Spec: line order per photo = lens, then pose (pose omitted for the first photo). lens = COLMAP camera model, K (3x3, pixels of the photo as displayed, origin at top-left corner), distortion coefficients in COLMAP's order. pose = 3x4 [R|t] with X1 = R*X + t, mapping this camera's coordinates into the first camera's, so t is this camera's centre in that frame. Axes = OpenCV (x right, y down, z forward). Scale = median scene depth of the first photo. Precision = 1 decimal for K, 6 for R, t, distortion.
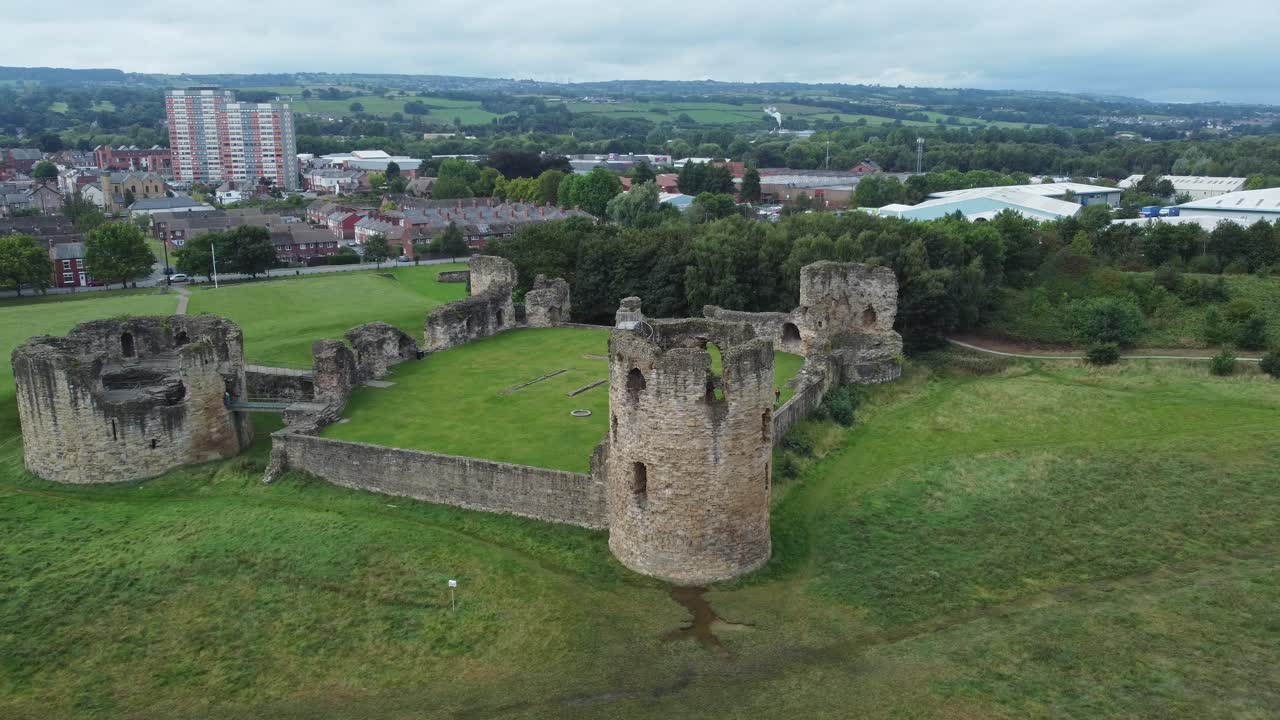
lens RADIAL K [[1012.9, 0, 640.0], [0, 1012.9, 360.0], [0, 0, 1]] dist [0.003922, 0.012422]
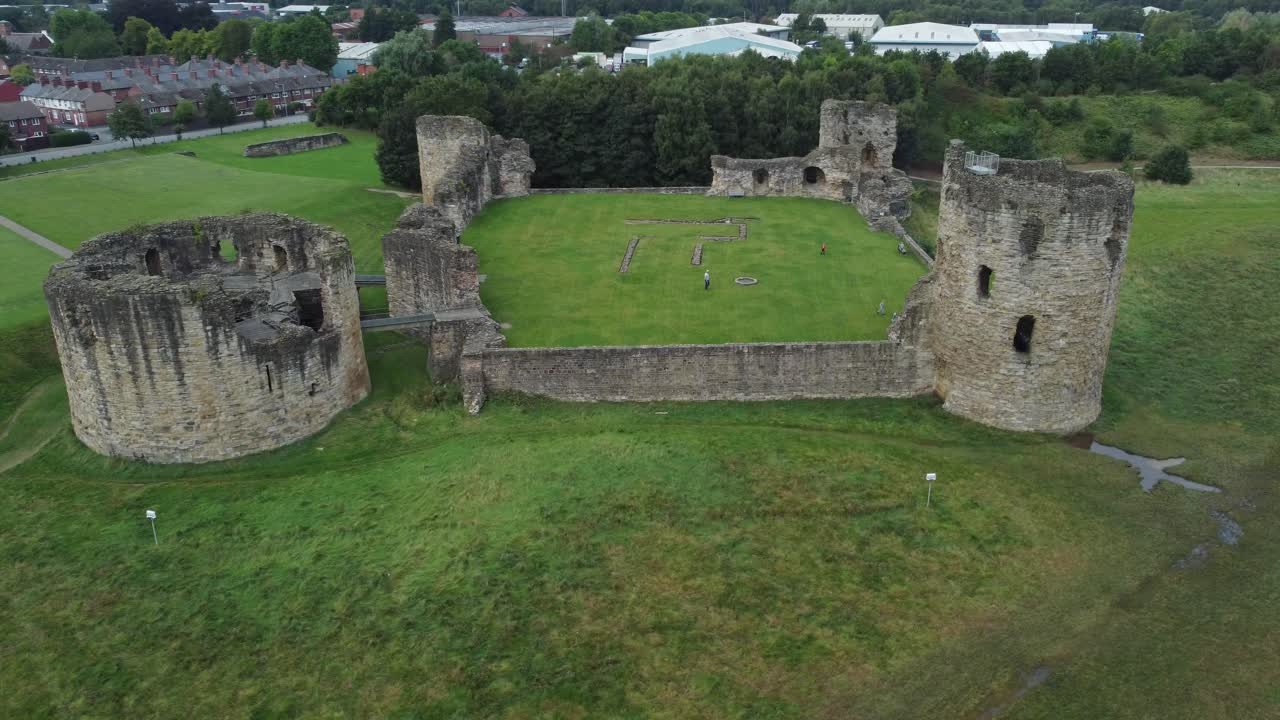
lens RADIAL K [[1012.9, 0, 640.0], [0, 1012.9, 360.0], [0, 0, 1]] dist [0.003922, 0.012422]
pose [[0.905754, -0.153083, 0.395190, -0.565469], [0.096783, 0.982558, 0.158788, -0.034289], [-0.412605, -0.105575, 0.904771, 0.235559]]
